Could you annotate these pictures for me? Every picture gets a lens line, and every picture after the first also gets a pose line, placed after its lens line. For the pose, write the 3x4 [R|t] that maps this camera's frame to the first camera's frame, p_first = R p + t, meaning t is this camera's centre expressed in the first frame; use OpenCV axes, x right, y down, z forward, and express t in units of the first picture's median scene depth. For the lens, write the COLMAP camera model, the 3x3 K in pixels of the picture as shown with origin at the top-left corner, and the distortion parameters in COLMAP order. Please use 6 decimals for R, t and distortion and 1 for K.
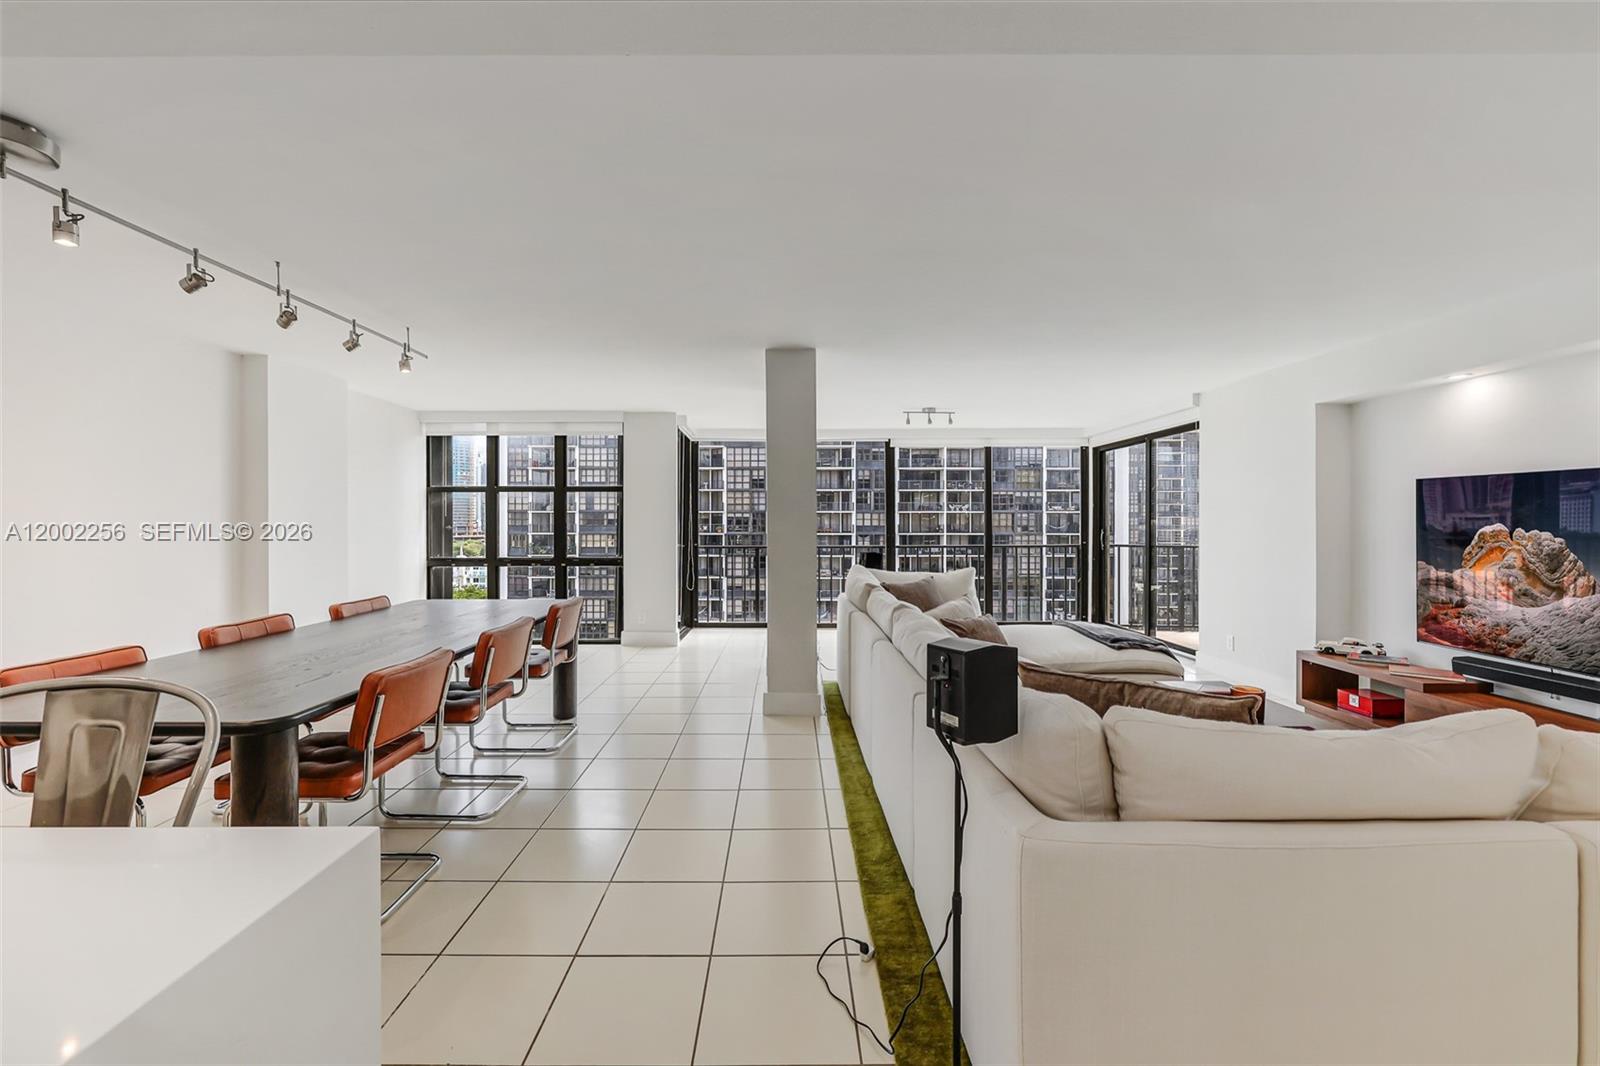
lens RADIAL K [[681.4, 0, 790.1], [0, 681.4, 527.9], [0, 0, 1]] dist [-0.000986, 0.000498]
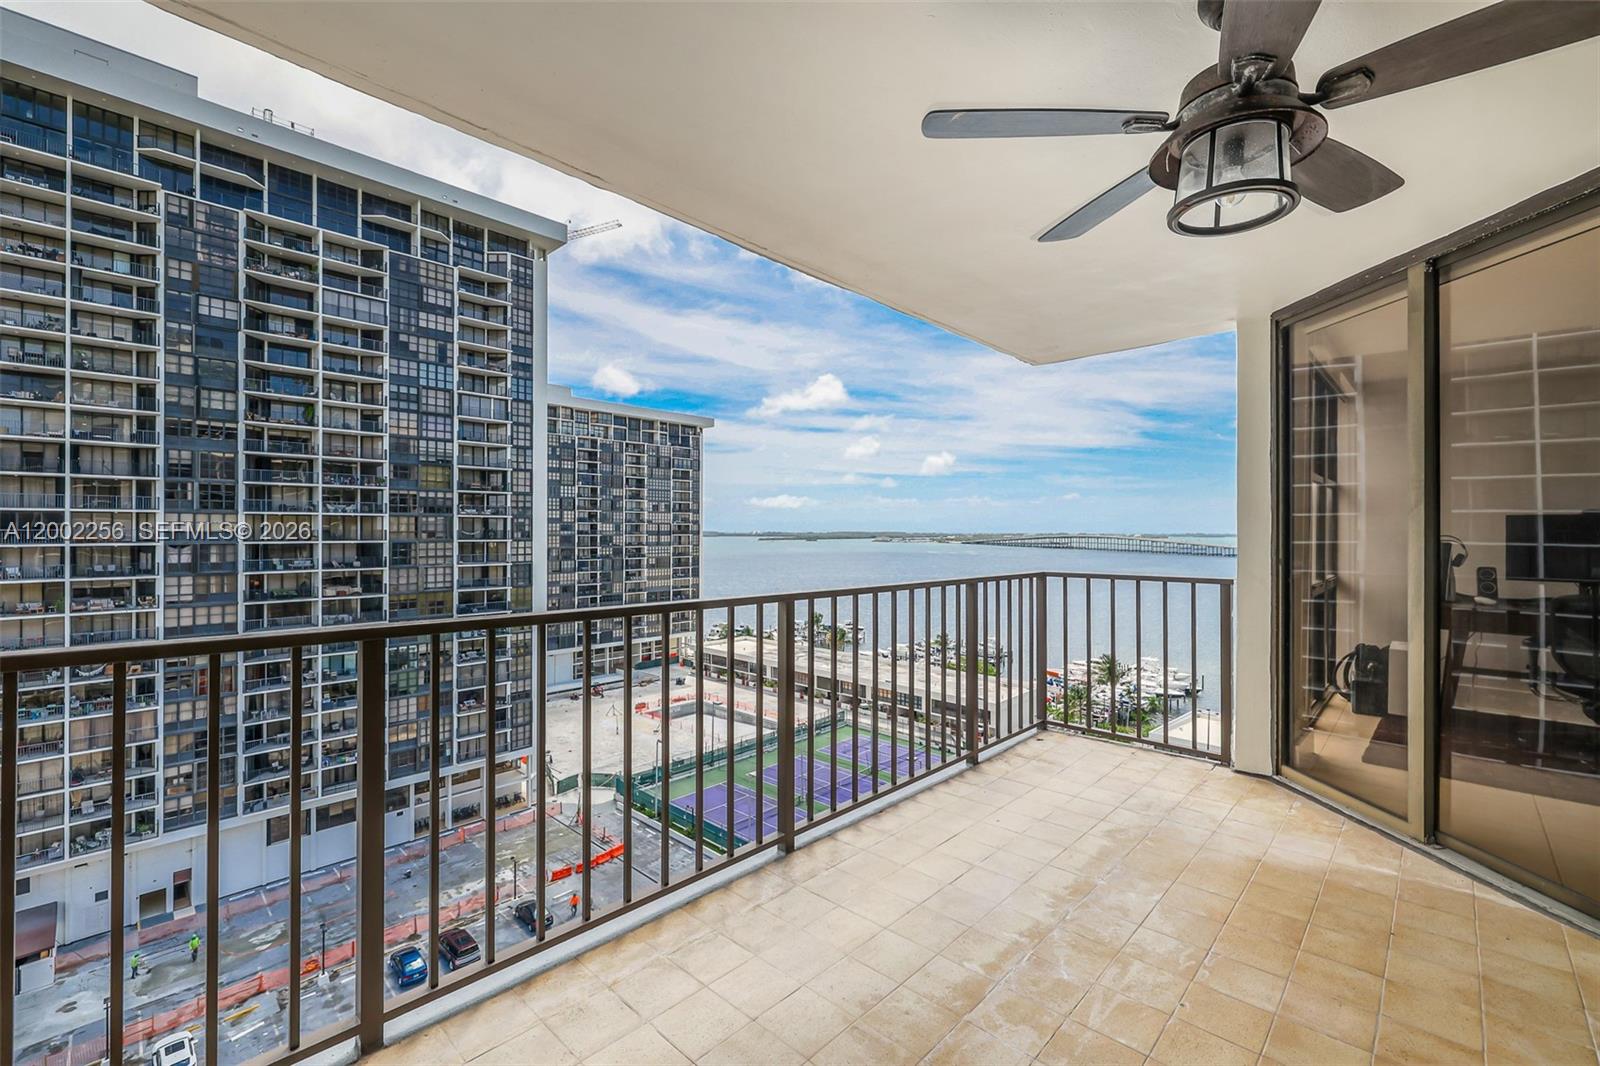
lens RADIAL K [[681.4, 0, 786.9], [0, 681.4, 530.1], [0, 0, 1]] dist [-0.000986, 0.000498]
pose [[0.704964, 0.001176, 0.709242, 0.638201], [0.002041, 0.999991, -0.003687, -0.008505], [-0.709240, 0.004046, 0.704956, 0.976230]]
